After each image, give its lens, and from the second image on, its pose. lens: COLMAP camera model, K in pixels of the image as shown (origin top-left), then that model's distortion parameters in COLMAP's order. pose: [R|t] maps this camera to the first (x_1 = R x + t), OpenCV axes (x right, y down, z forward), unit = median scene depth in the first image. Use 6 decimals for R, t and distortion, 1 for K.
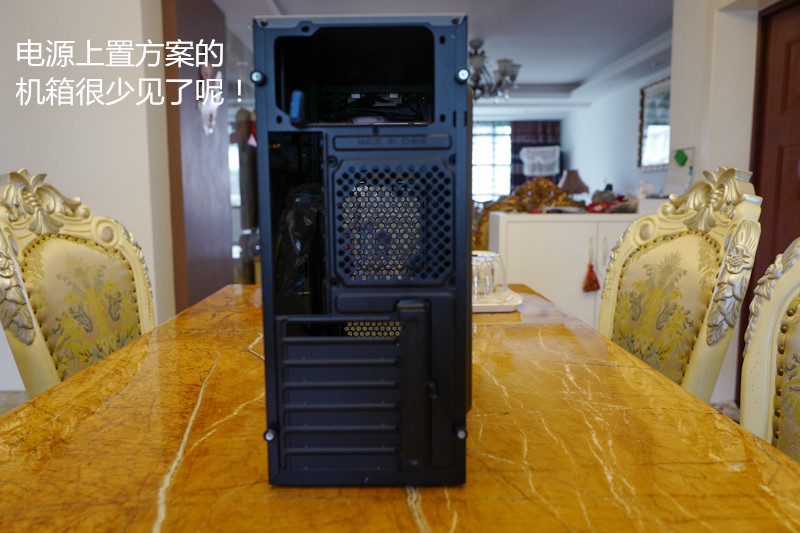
lens RADIAL K [[571.8, 0, 408.8], [0, 571.8, 272.3], [0, 0, 1]] dist [-0.035908, 0.032637]
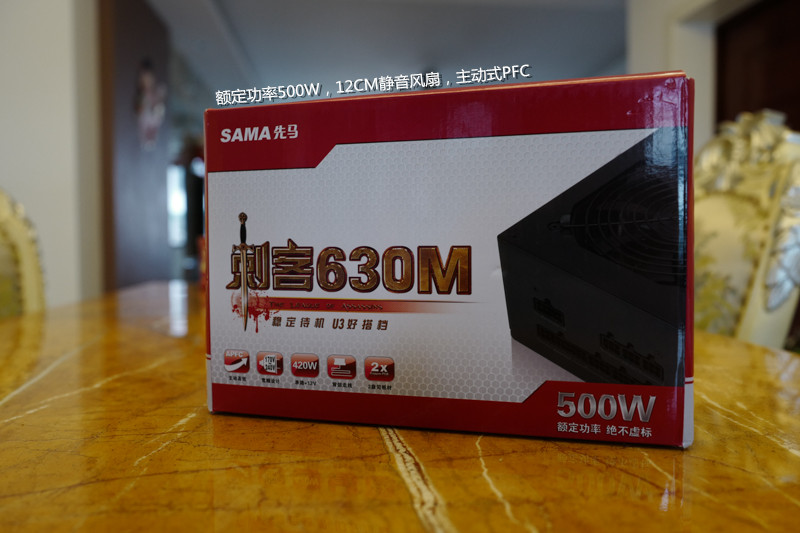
lens RADIAL K [[571.8, 0, 405.6], [0, 571.8, 266.8], [0, 0, 1]] dist [-0.035908, 0.032637]
pose [[0.996901, -0.003498, 0.078593, -0.021619], [0.009762, 0.996790, -0.079463, 0.122949], [-0.078063, 0.079984, 0.993735, 0.267951]]
